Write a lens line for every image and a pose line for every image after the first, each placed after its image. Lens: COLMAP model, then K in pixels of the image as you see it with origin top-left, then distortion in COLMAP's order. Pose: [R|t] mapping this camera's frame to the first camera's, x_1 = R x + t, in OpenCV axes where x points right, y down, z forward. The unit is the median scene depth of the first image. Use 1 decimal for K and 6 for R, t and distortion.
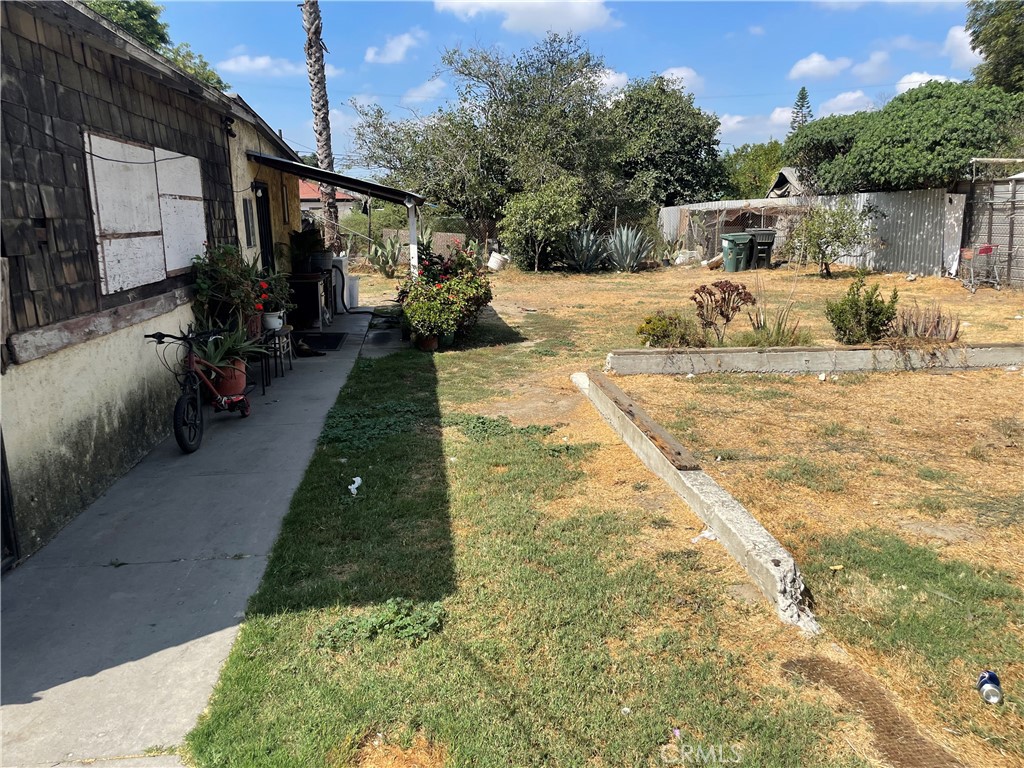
lens RADIAL K [[764.5, 0, 515.9], [0, 764.5, 374.9], [0, 0, 1]] dist [0.084495, -0.114184]
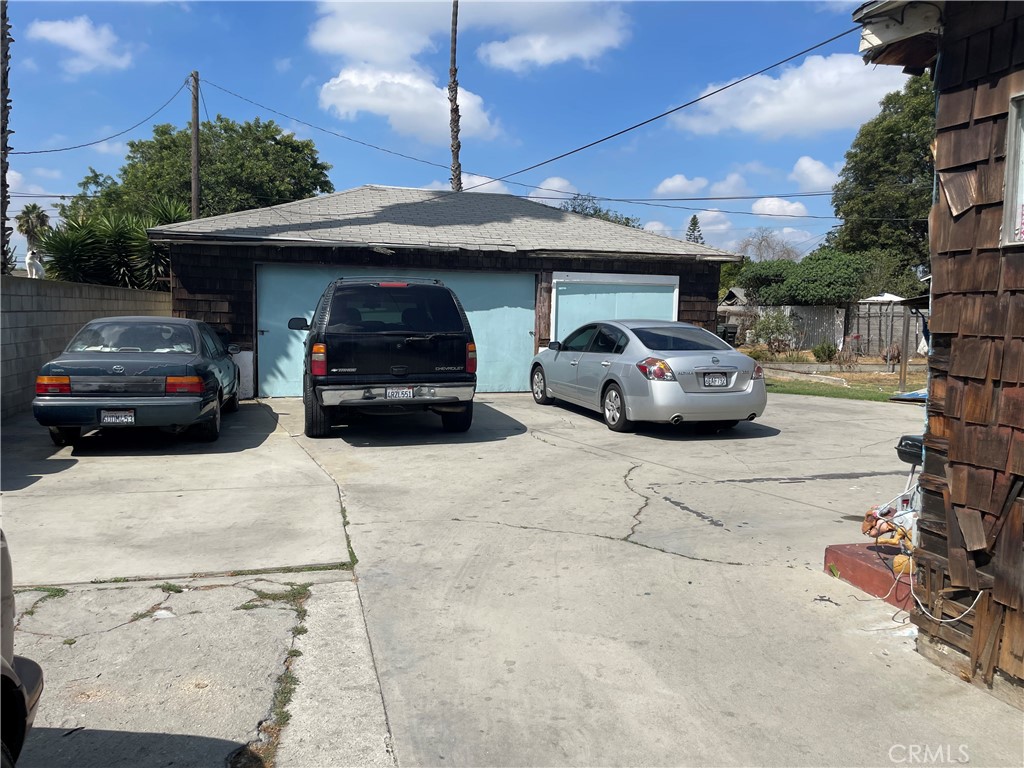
lens RADIAL K [[764.5, 0, 515.9], [0, 764.5, 374.9], [0, 0, 1]] dist [0.084495, -0.114184]
pose [[0.988598, 0.022873, 0.148835, -0.440702], [-0.004909, 0.992766, -0.119965, 0.142074], [-0.150502, 0.117867, 0.981558, -0.641426]]
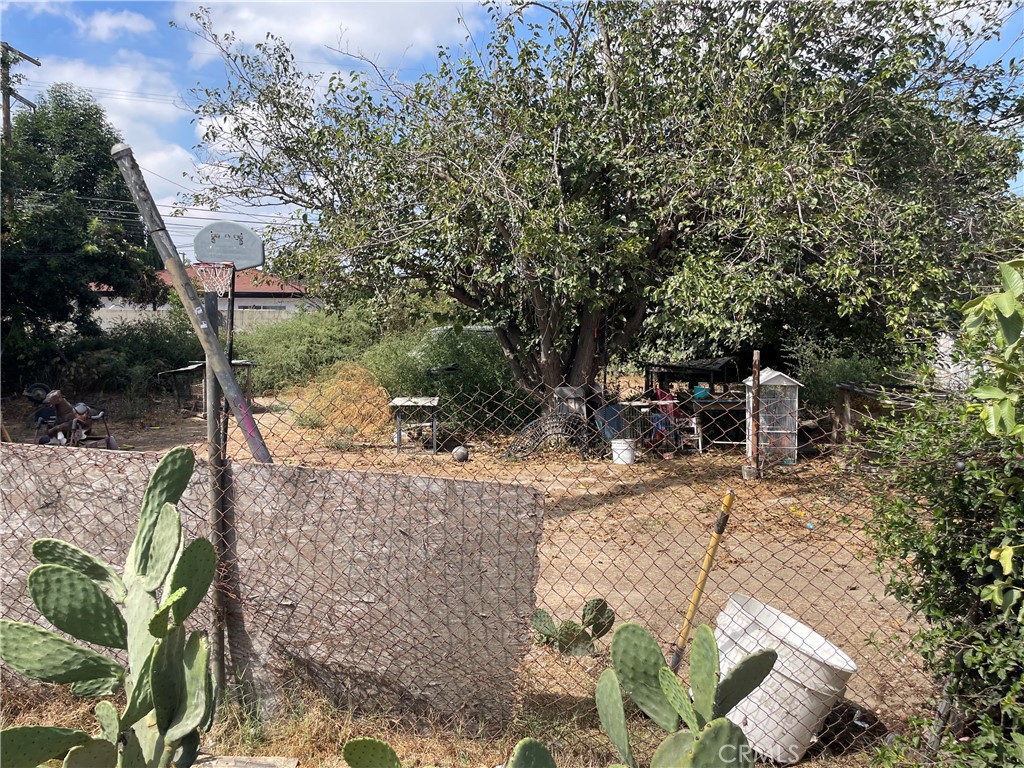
lens RADIAL K [[764.5, 0, 515.9], [0, 764.5, 374.9], [0, 0, 1]] dist [0.084495, -0.114184]
pose [[0.999586, 0.013234, -0.025543, -0.079827], [-0.016470, 0.991252, -0.130948, -0.219875], [0.023586, 0.131314, 0.991060, 1.026730]]
